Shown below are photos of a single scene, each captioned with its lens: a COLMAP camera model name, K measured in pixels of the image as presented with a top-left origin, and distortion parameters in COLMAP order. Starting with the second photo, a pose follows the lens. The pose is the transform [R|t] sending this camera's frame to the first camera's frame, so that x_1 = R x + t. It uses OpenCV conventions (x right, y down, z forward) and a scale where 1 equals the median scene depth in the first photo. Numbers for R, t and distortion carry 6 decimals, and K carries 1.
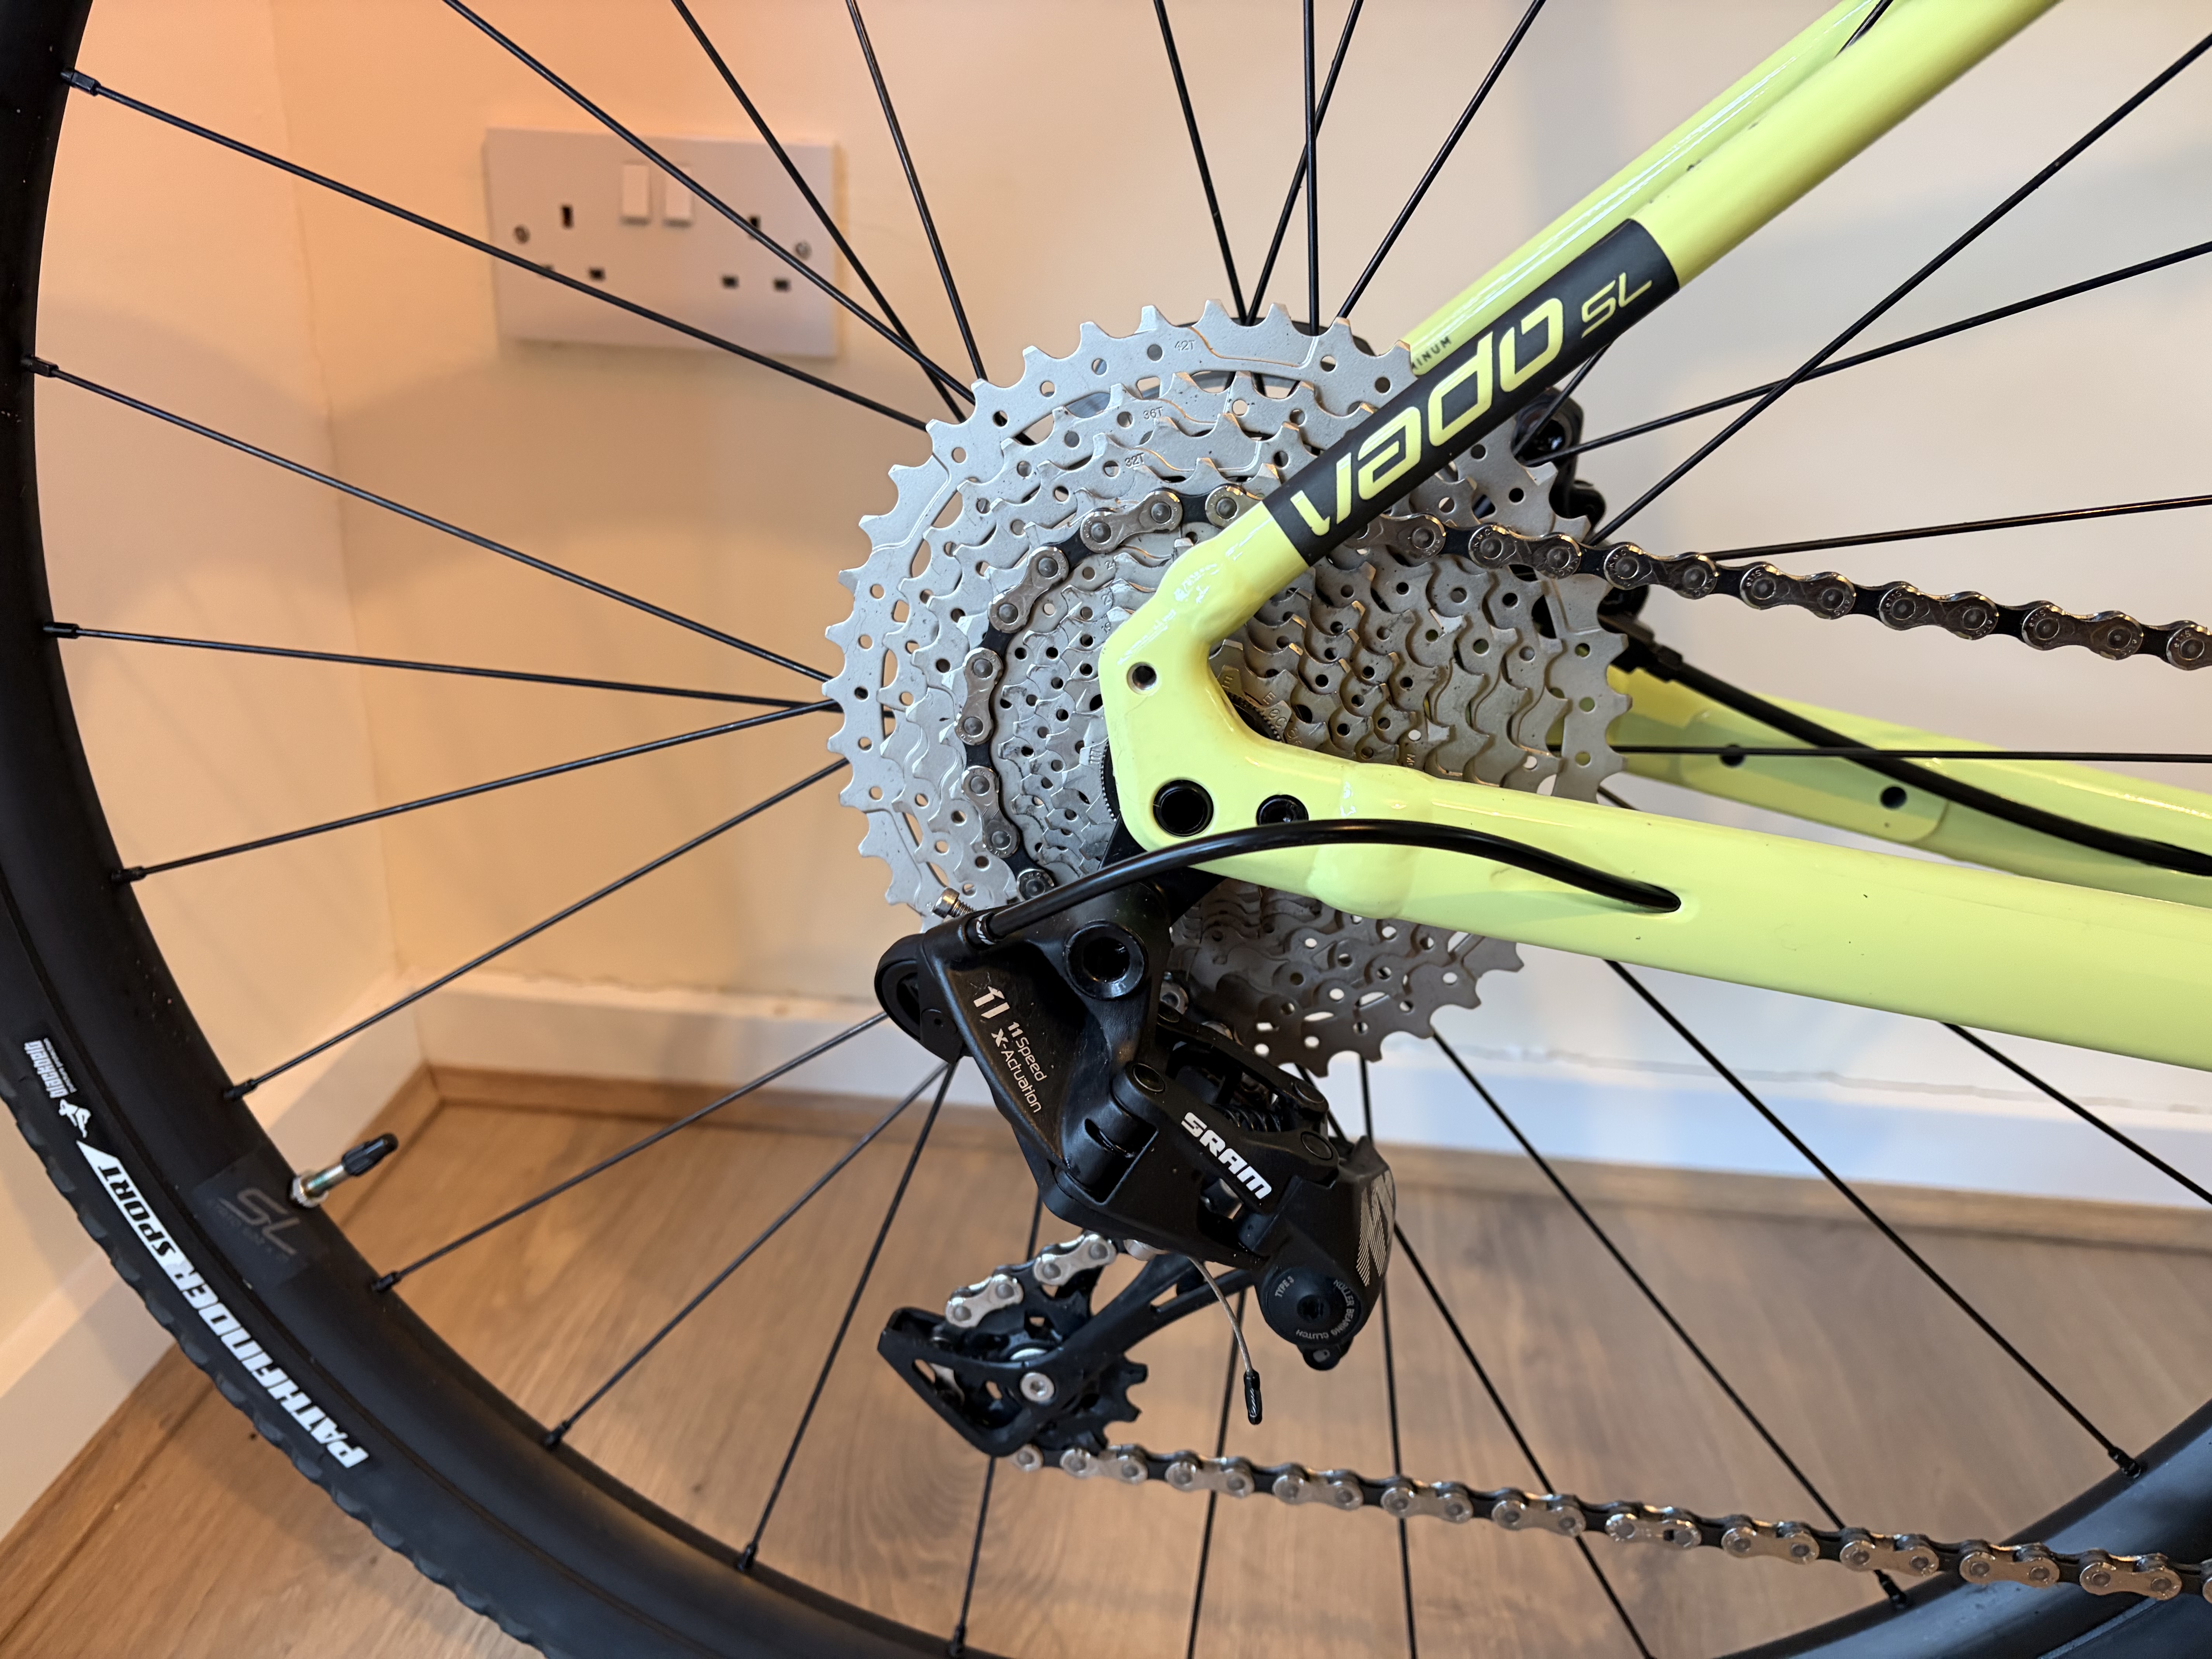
lens RADIAL K [[1673.1, 0, 1101.5], [0, 1673.1, 838.6], [0, 0, 1]] dist [-0.002549, -0.014430]
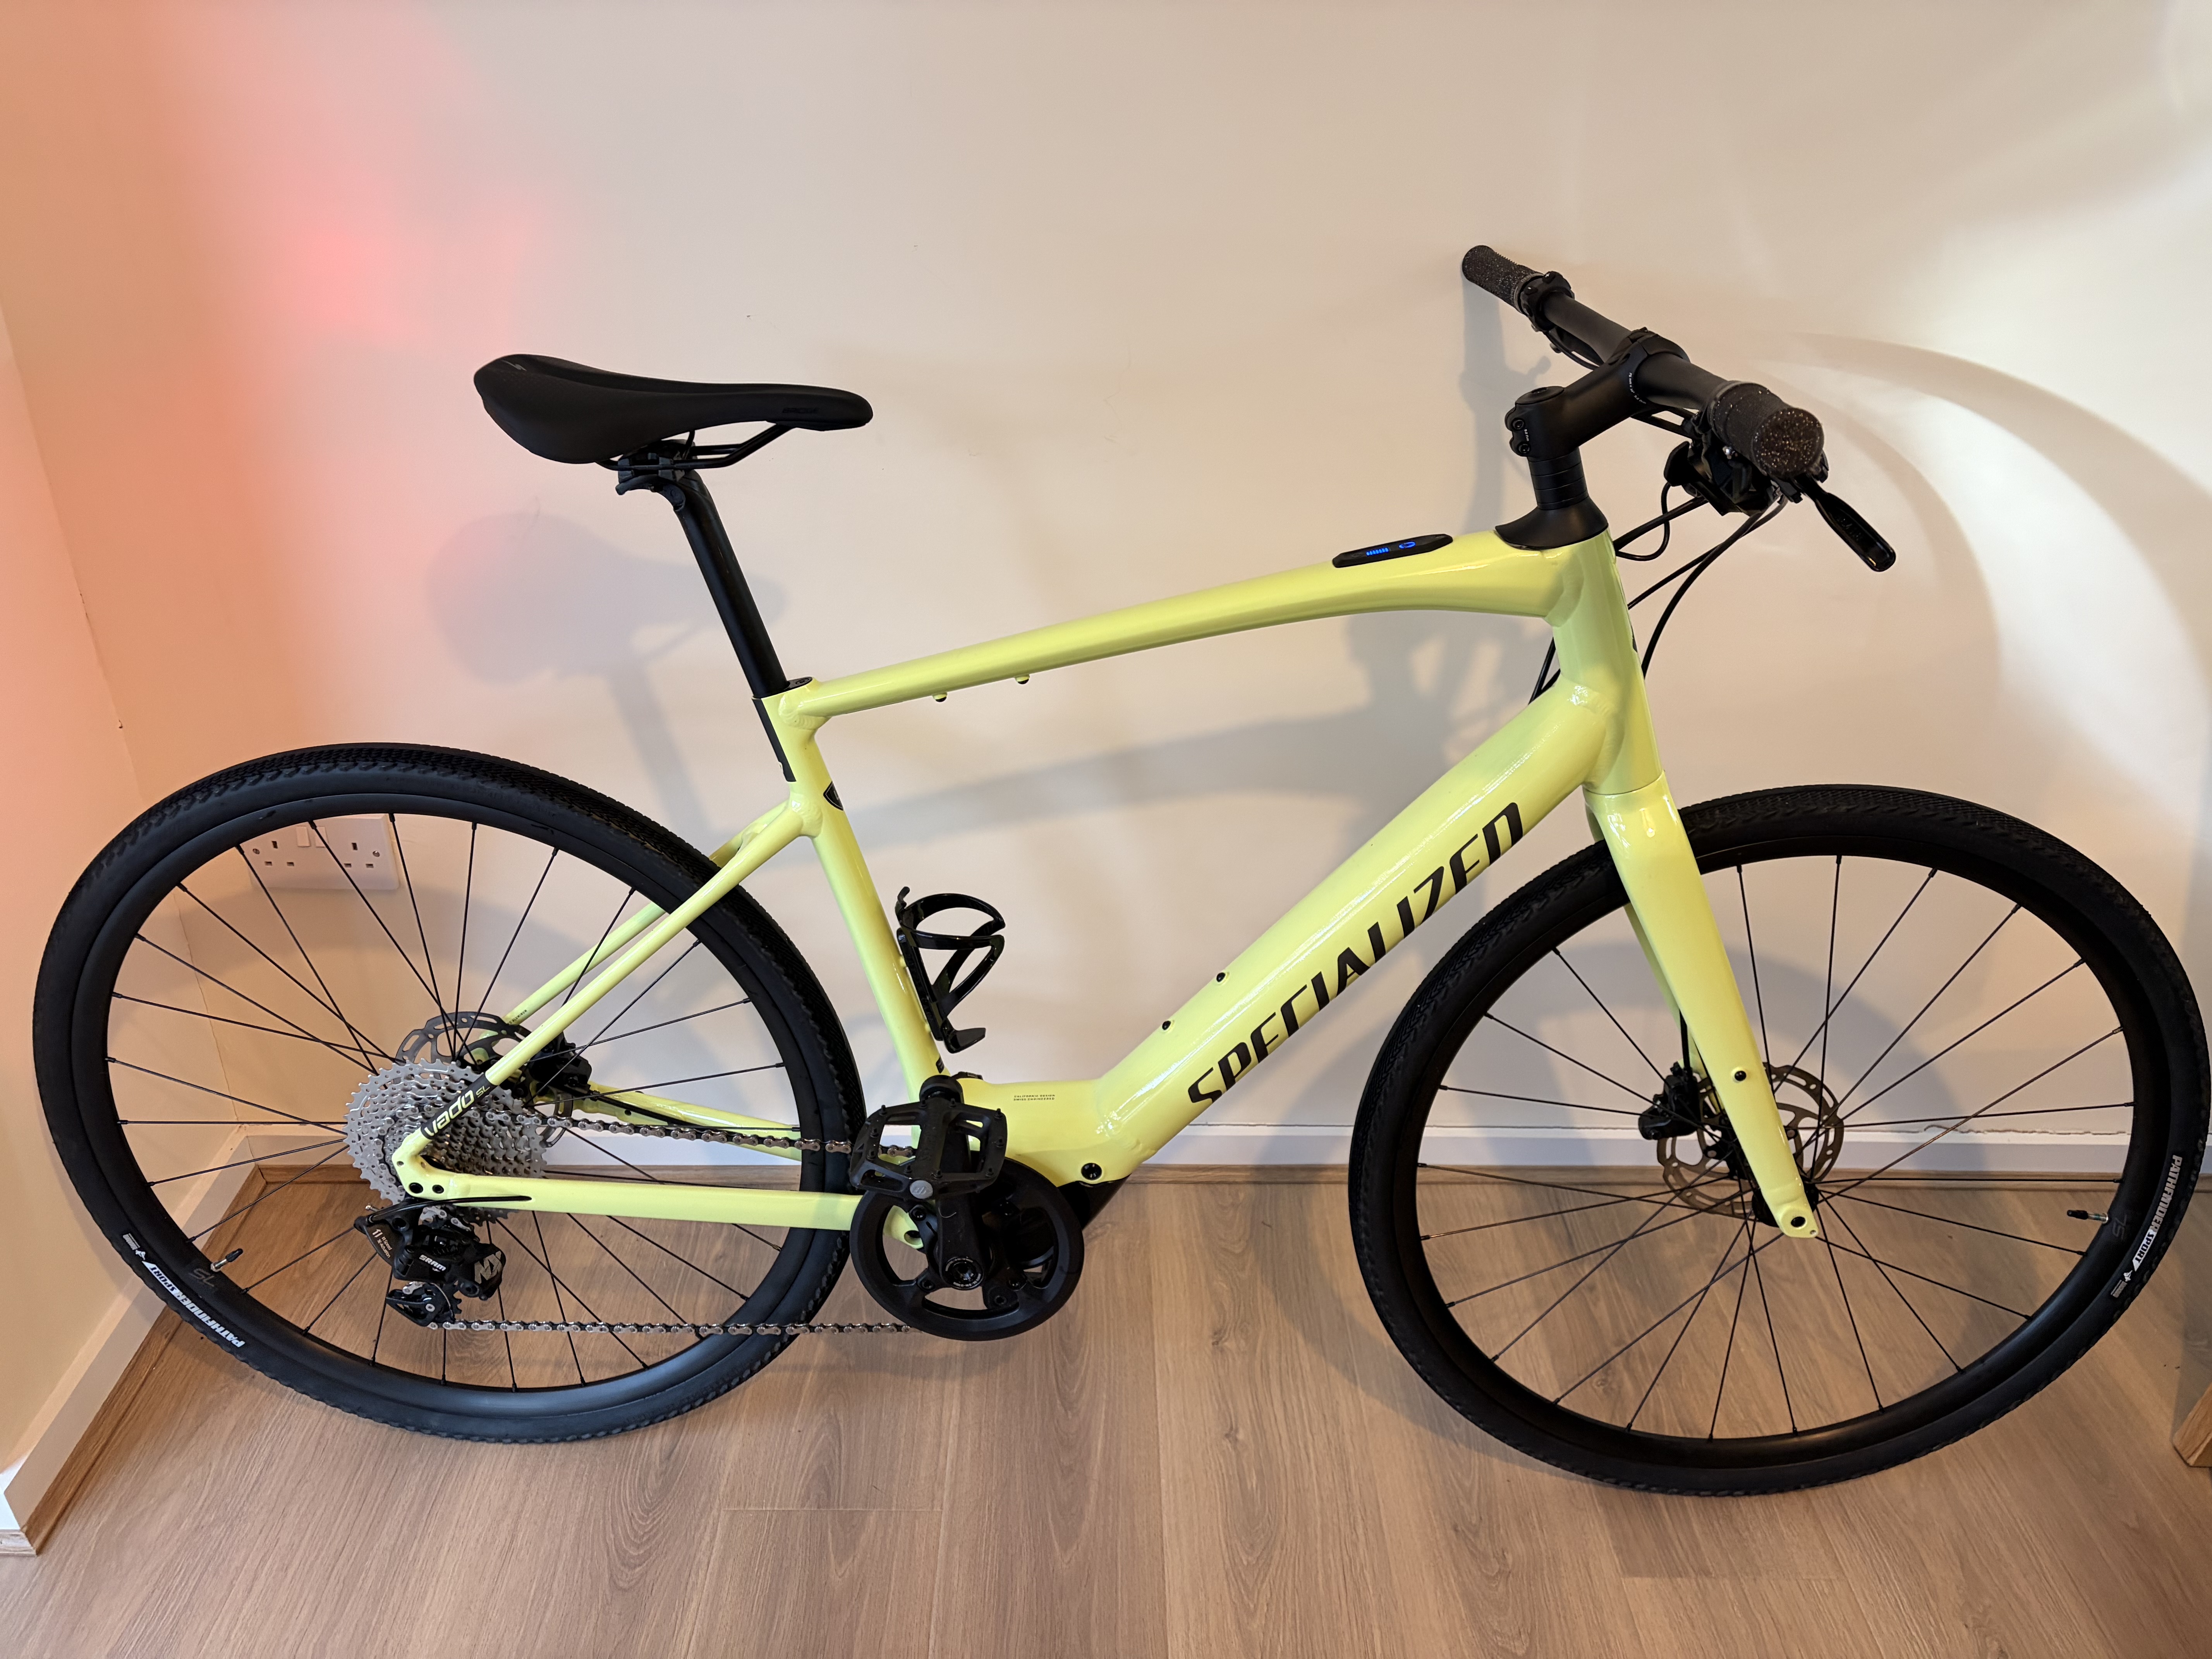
lens RADIAL K [[1673.1, 0, 1170.0], [0, 1673.1, 835.5], [0, 0, 1]] dist [-0.002549, -0.014430]
pose [[0.991715, -0.068508, 0.108667, 1.107003], [0.055914, 0.991793, 0.114984, -0.920921], [-0.115653, -0.107955, 0.987406, -2.407764]]
